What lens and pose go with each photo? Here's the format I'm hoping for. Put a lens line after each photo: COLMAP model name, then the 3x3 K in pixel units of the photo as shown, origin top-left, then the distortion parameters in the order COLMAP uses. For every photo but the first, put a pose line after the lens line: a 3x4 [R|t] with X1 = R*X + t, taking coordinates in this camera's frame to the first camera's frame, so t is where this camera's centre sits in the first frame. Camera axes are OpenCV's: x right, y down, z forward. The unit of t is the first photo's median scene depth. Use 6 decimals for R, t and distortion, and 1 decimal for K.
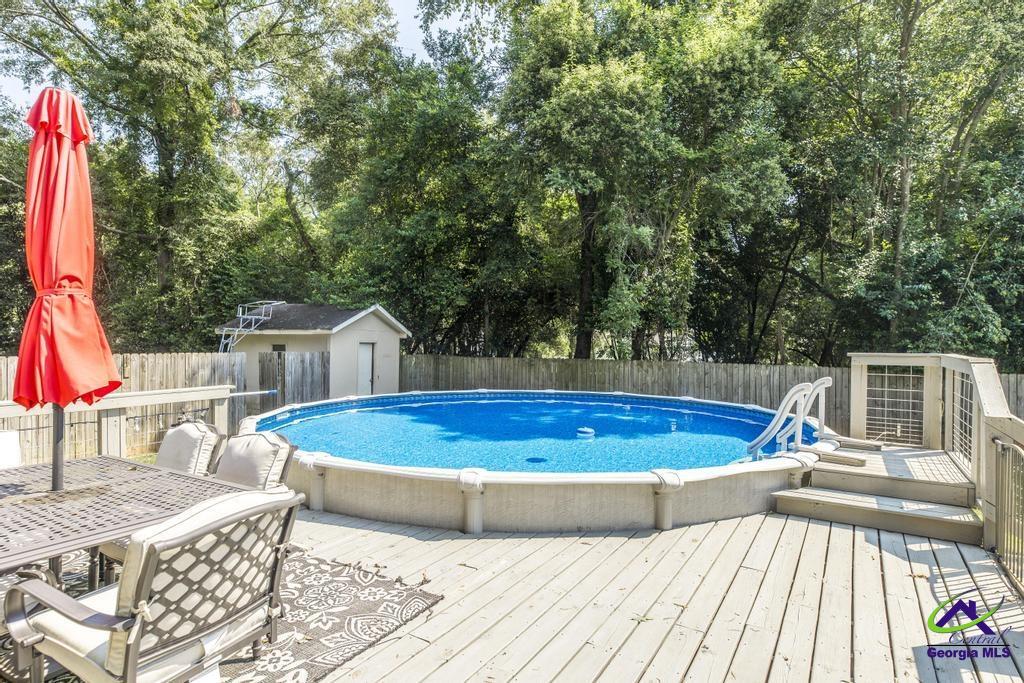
lens RADIAL K [[535.6, 0, 519.6], [0, 535.6, 342.2], [0, 0, 1]] dist [0.003657, 0.000704]
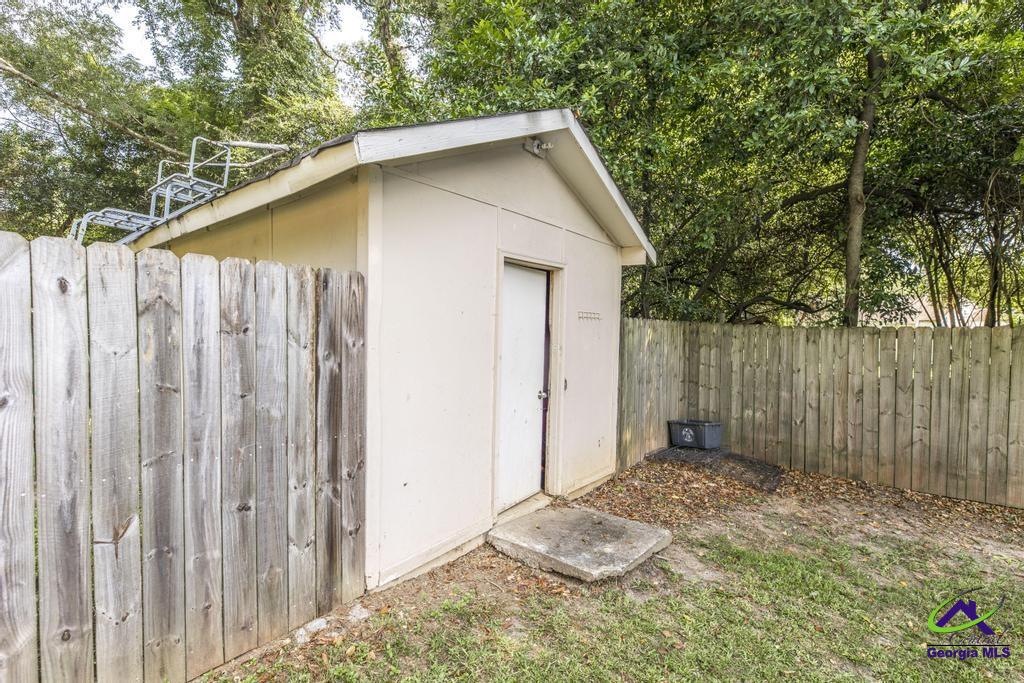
lens RADIAL K [[464.2, 0, 506.9], [0, 464.2, 342.5], [0, 0, 1]] dist [-0.000500, 0.000011]
pose [[0.953864, 0.008732, -0.300111, -0.231565], [-0.000971, 0.999661, 0.026000, 0.036971], [0.300237, -0.024509, 0.953550, 0.792760]]
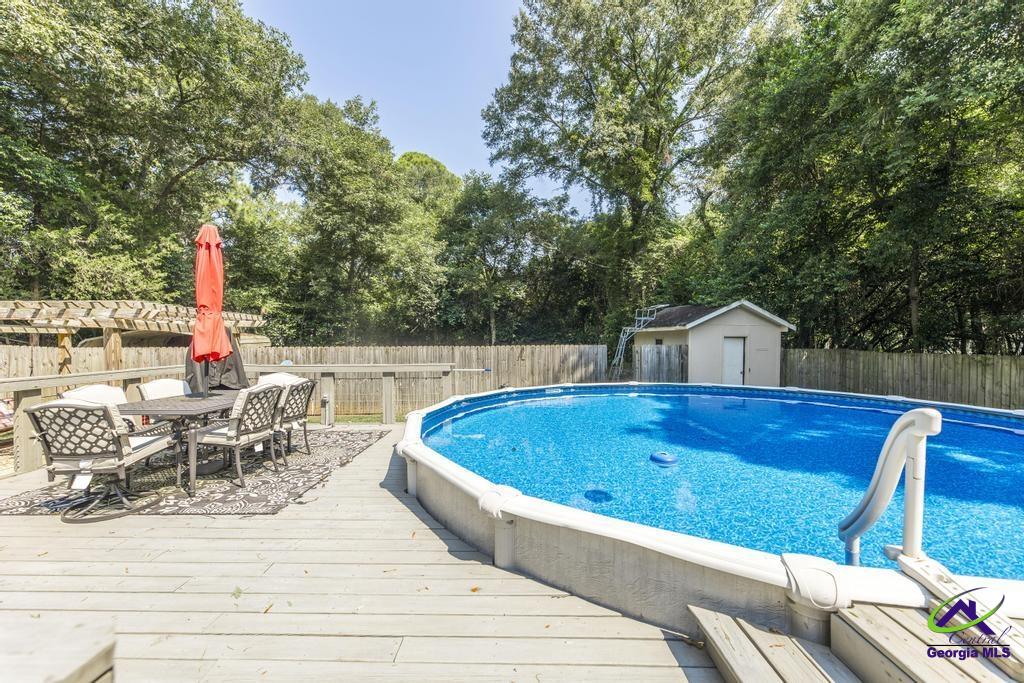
lens RADIAL K [[422.9, 0, 505.0], [0, 422.9, 344.0], [0, 0, 1]] dist [0.000892, -0.000082]
pose [[0.504763, -0.001771, -0.863256, 0.217365], [0.009980, 0.999943, 0.003785, 0.007764], [0.863200, -0.010526, 0.504752, 0.190414]]
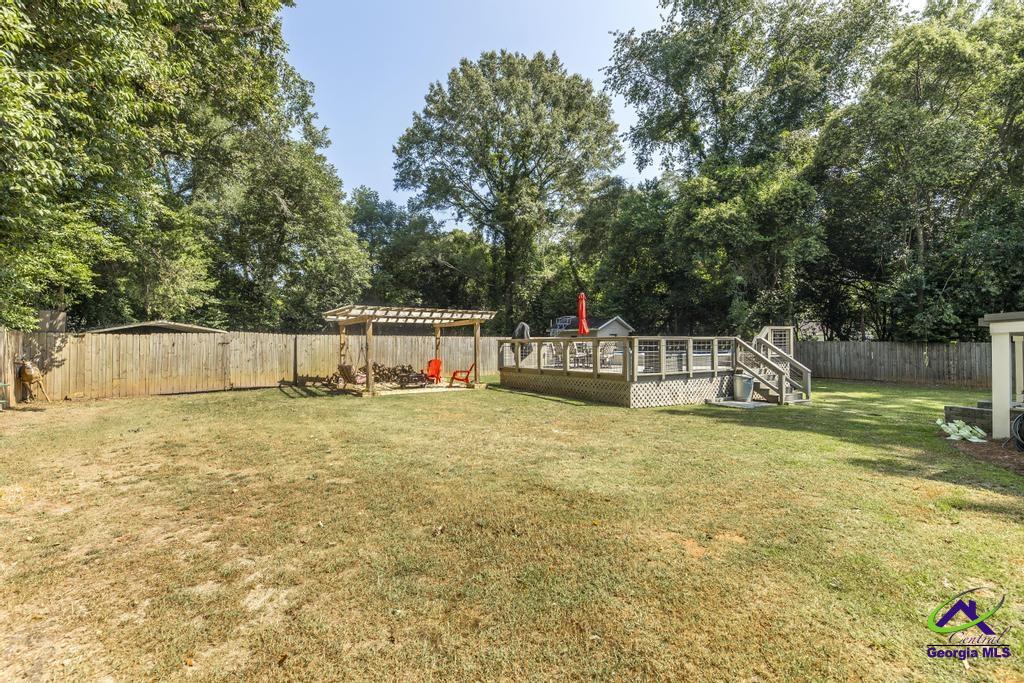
lens RADIAL K [[464.2, 0, 509.7], [0, 464.2, 342.5], [0, 0, 1]] dist [-0.000500, 0.000011]
pose [[0.889558, -0.016012, -0.456541, 0.191287], [0.015246, 0.999869, -0.005361, 0.037078], [0.456567, -0.002192, 0.889686, -0.829150]]
